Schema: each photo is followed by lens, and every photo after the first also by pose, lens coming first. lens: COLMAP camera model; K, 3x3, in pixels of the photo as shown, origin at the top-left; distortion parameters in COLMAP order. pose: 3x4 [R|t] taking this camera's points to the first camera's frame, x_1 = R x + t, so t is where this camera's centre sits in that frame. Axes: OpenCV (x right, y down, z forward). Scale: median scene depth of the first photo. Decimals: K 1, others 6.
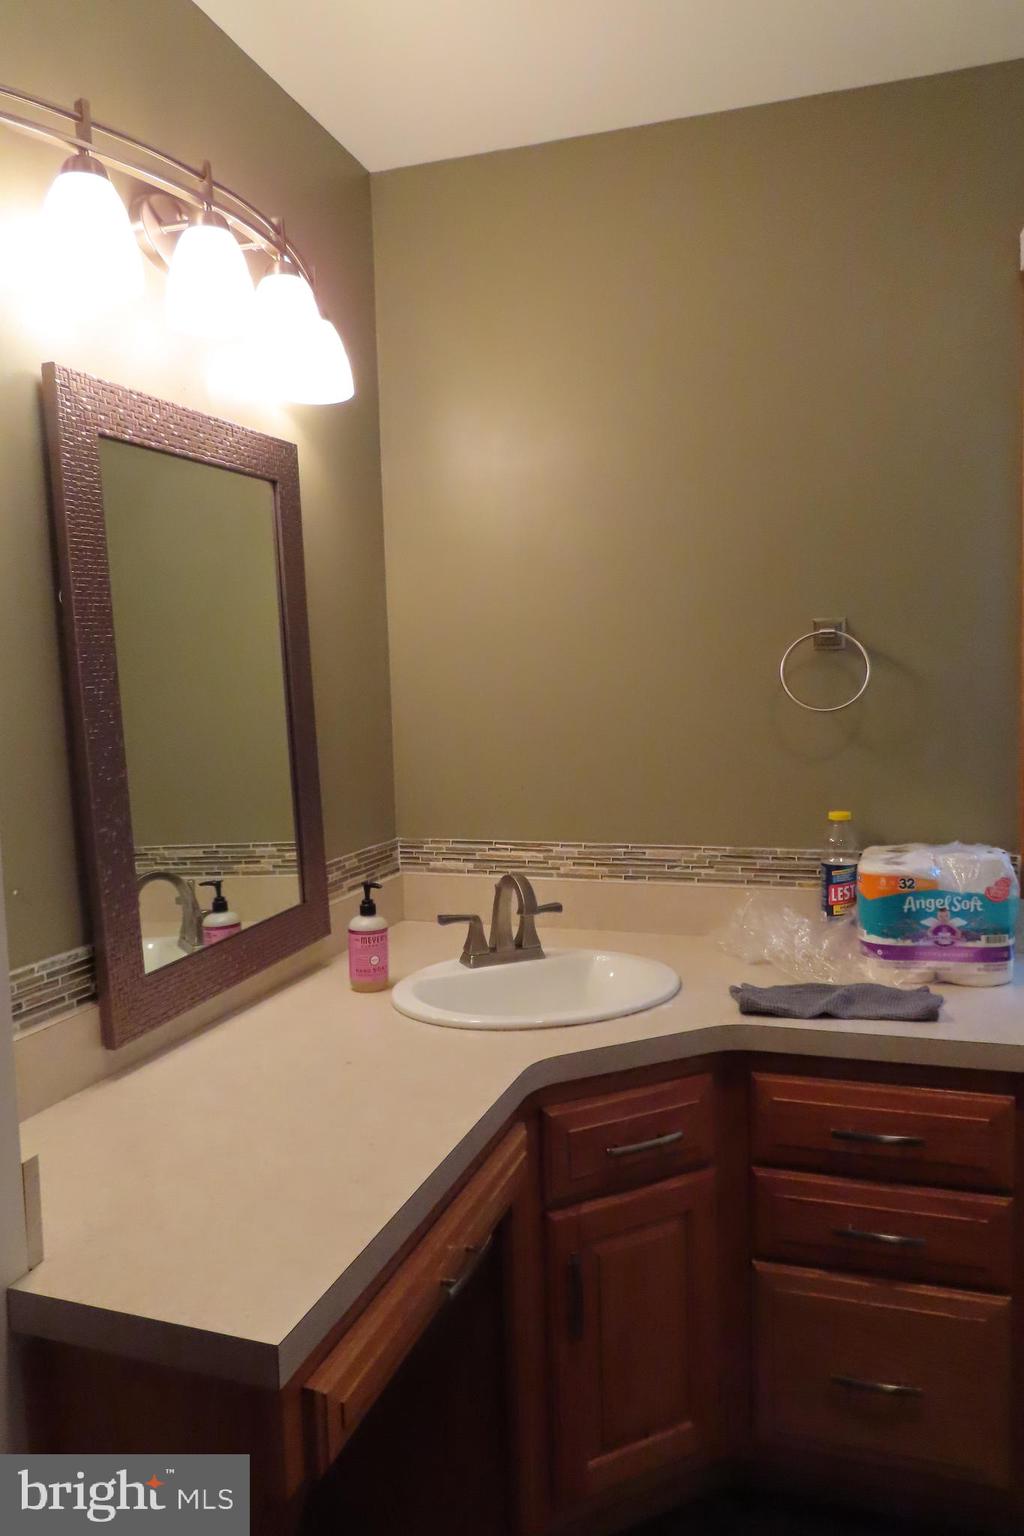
lens RADIAL K [[1099.8, 0, 514.9], [0, 1099.8, 768.8], [0, 0, 1]] dist [-0.000050, -0.007857]
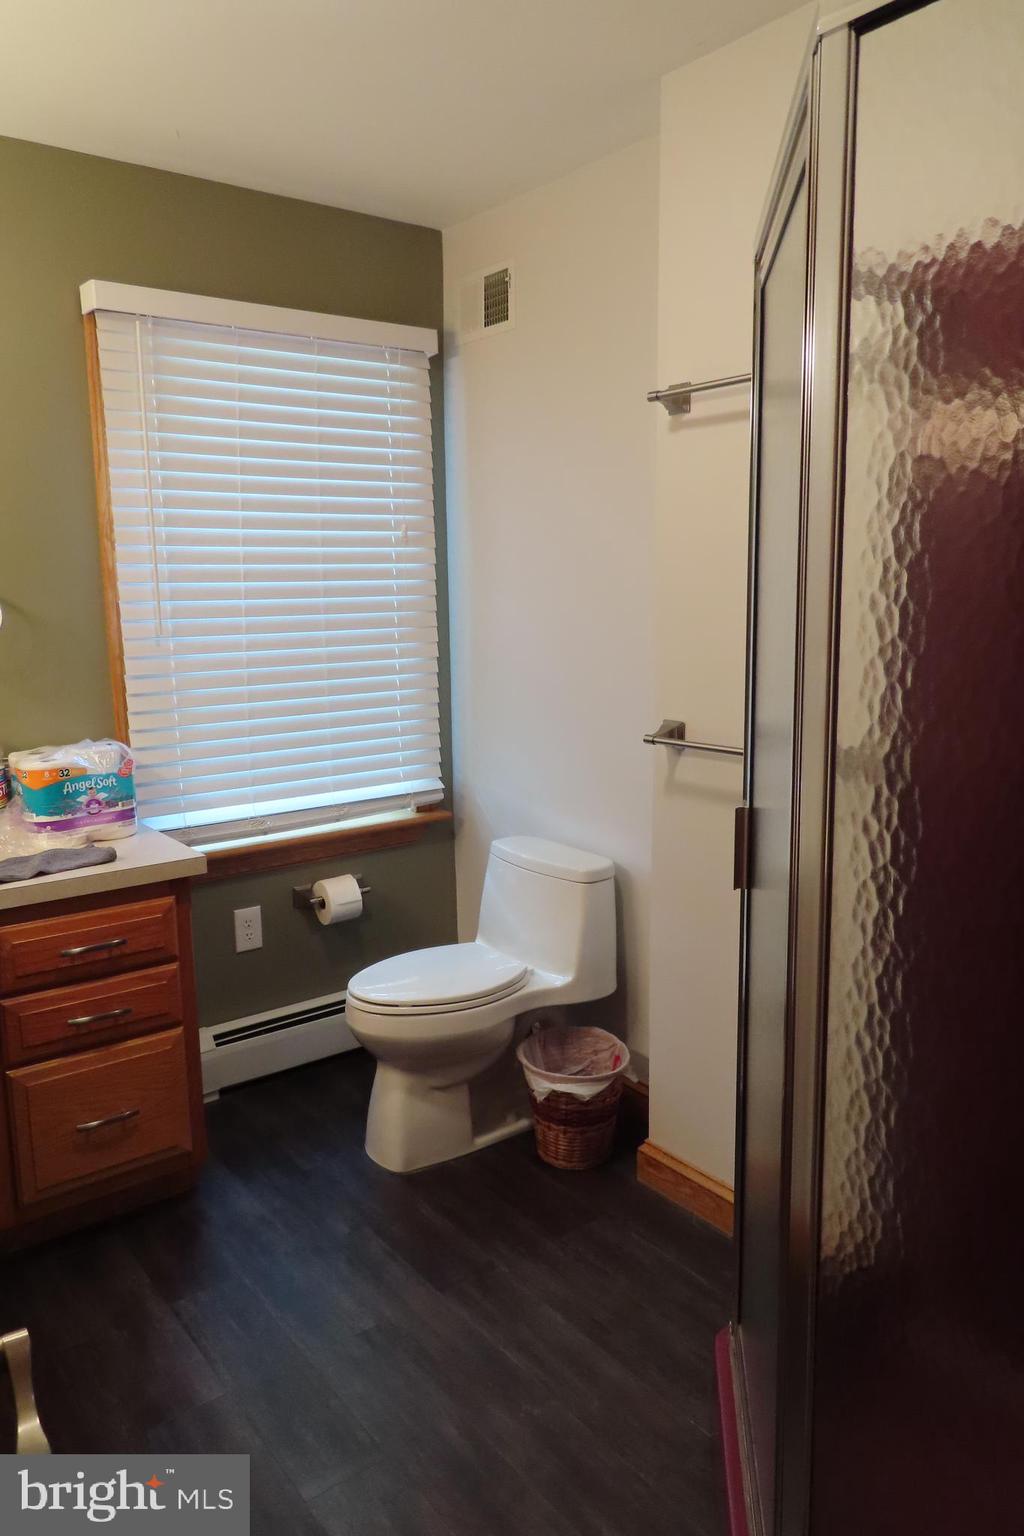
lens RADIAL K [[1099.8, 0, 512.4], [0, 1099.8, 766.3], [0, 0, 1]] dist [-0.000050, -0.007857]
pose [[0.566918, -0.120990, 0.814841, -0.432446], [0.067071, 0.992651, 0.100727, -0.002678], [-0.821039, -0.002452, 0.570867, -0.221267]]
